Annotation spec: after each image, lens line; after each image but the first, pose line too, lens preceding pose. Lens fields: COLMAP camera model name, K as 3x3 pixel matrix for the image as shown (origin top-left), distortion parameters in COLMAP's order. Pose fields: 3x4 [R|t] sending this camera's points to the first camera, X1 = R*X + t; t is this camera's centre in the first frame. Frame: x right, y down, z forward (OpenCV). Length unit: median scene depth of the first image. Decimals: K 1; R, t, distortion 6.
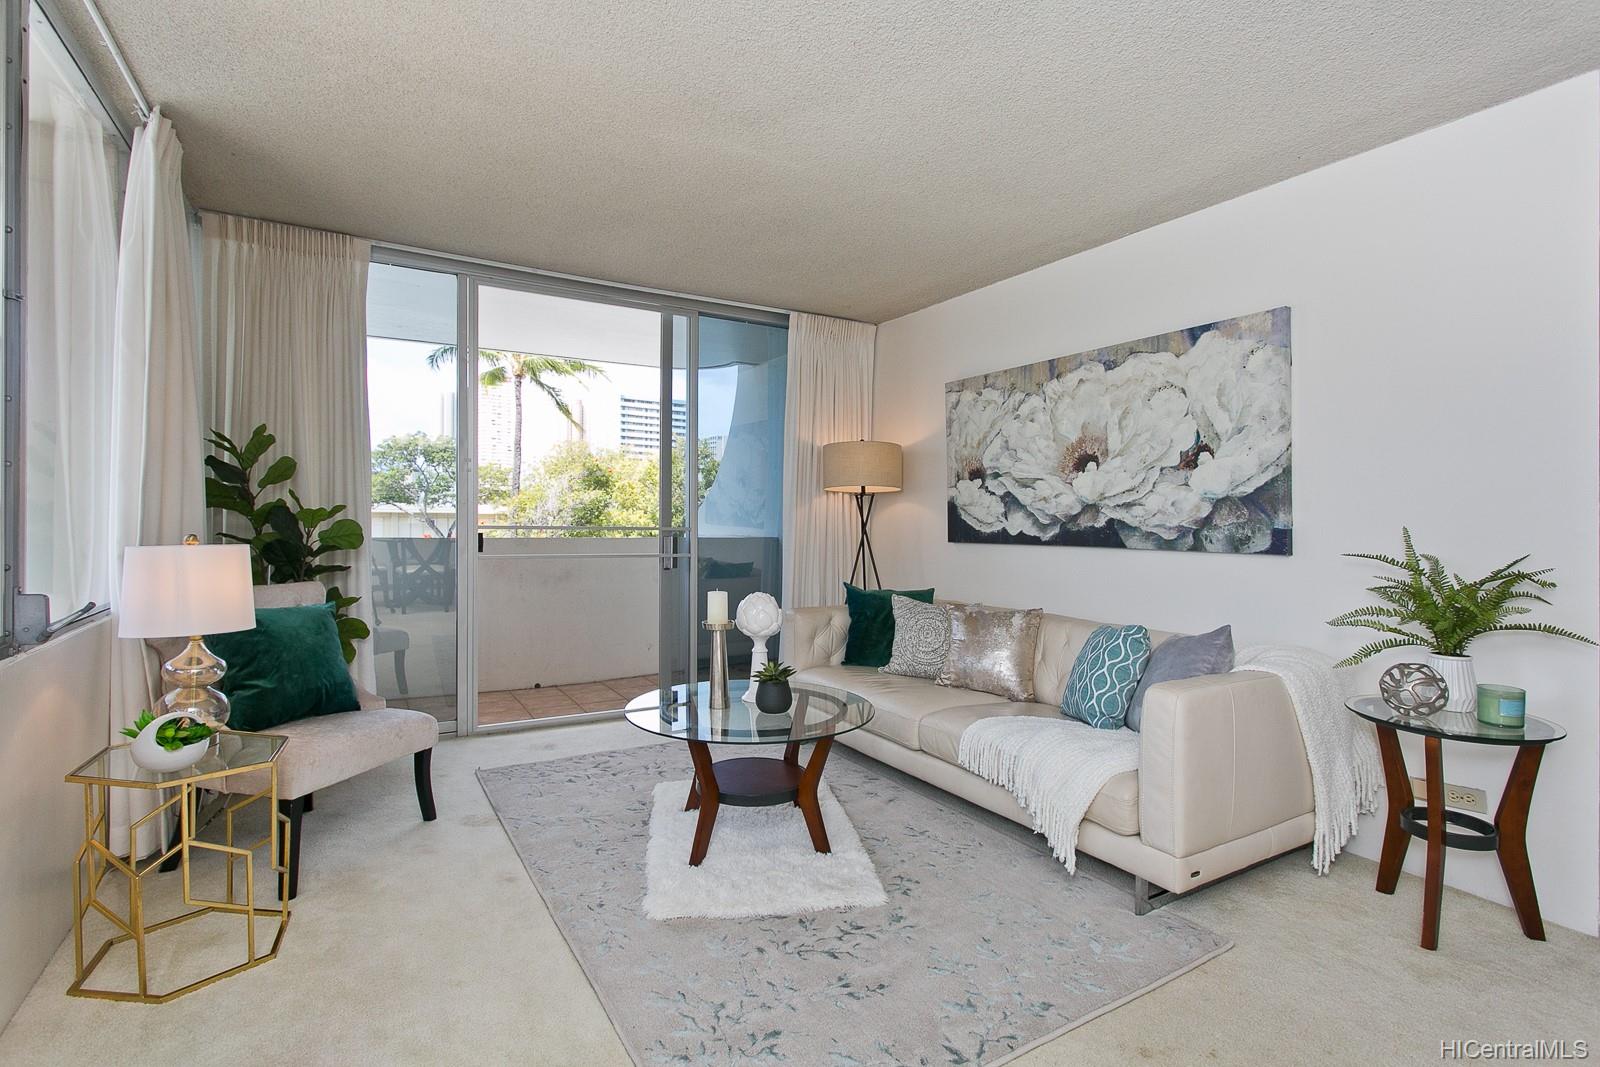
lens RADIAL K [[736.2, 0, 829.0], [0, 736.2, 499.3], [0, 0, 1]] dist [-0.001254, -0.000175]
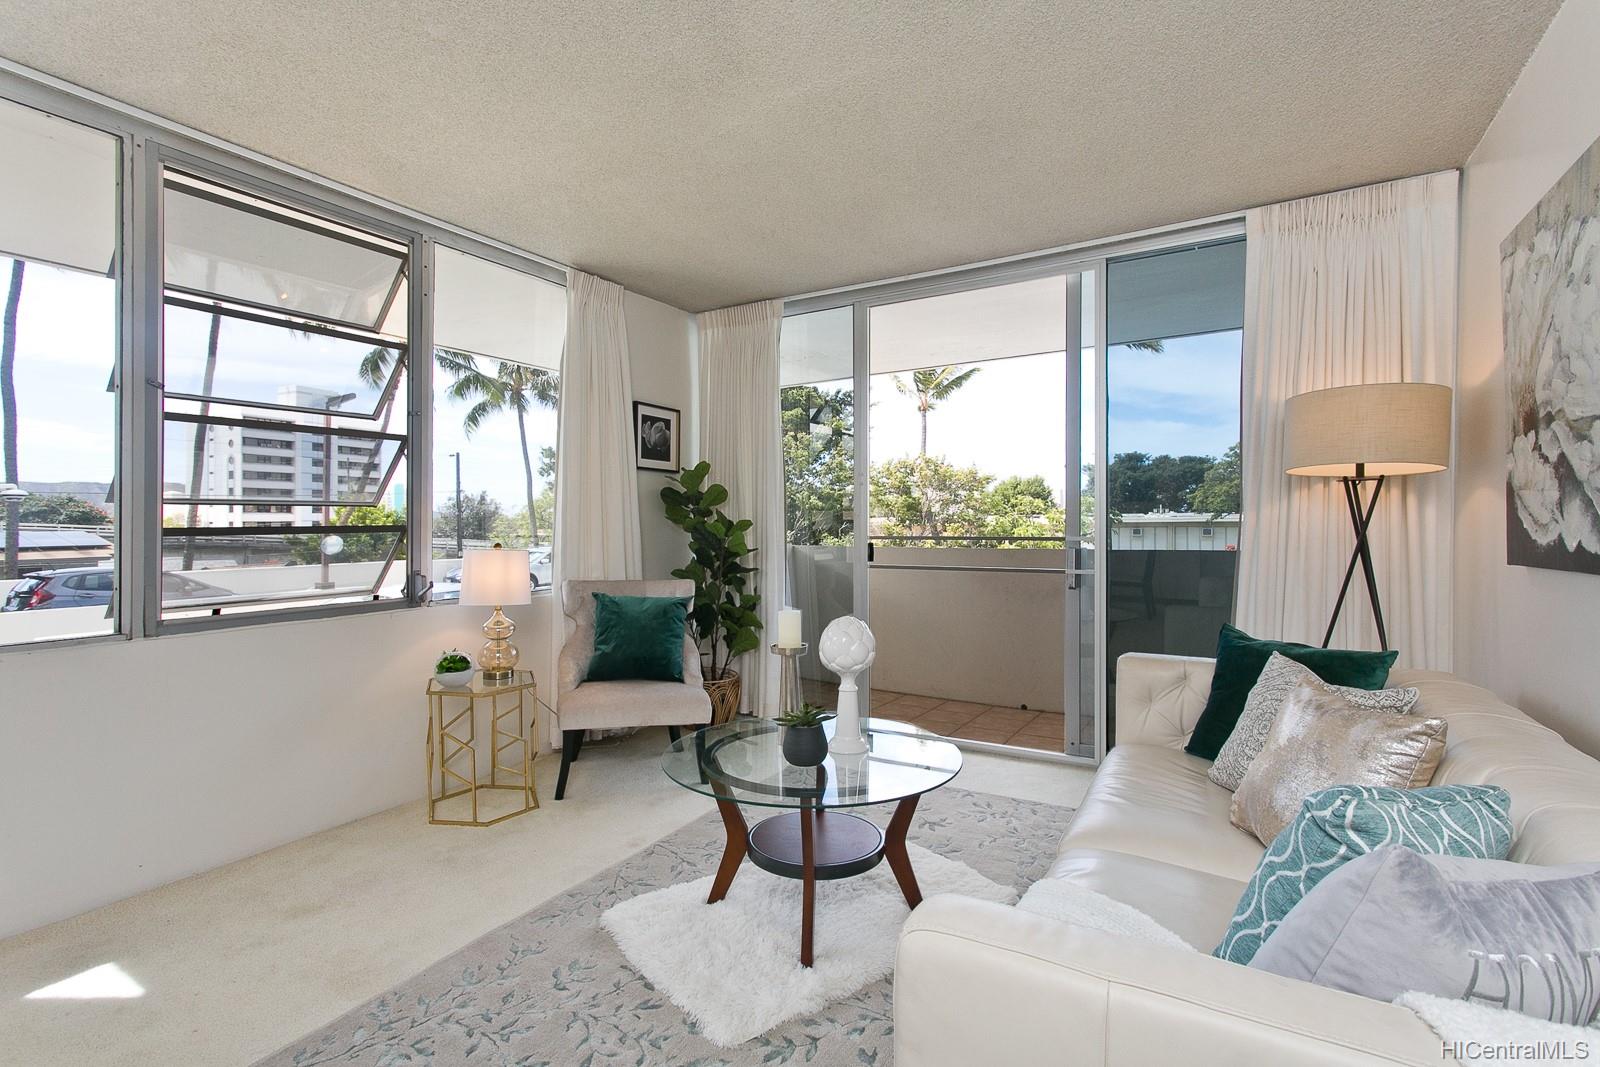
lens RADIAL K [[759.5, 0, 808.2], [0, 759.5, 518.3], [0, 0, 1]] dist [-0.001718, 0.000061]
pose [[0.482960, -0.025847, -0.875261, 0.421121], [0.039649, 0.999185, -0.007629, 0.014313], [0.874744, -0.031019, 0.483591, 0.380422]]
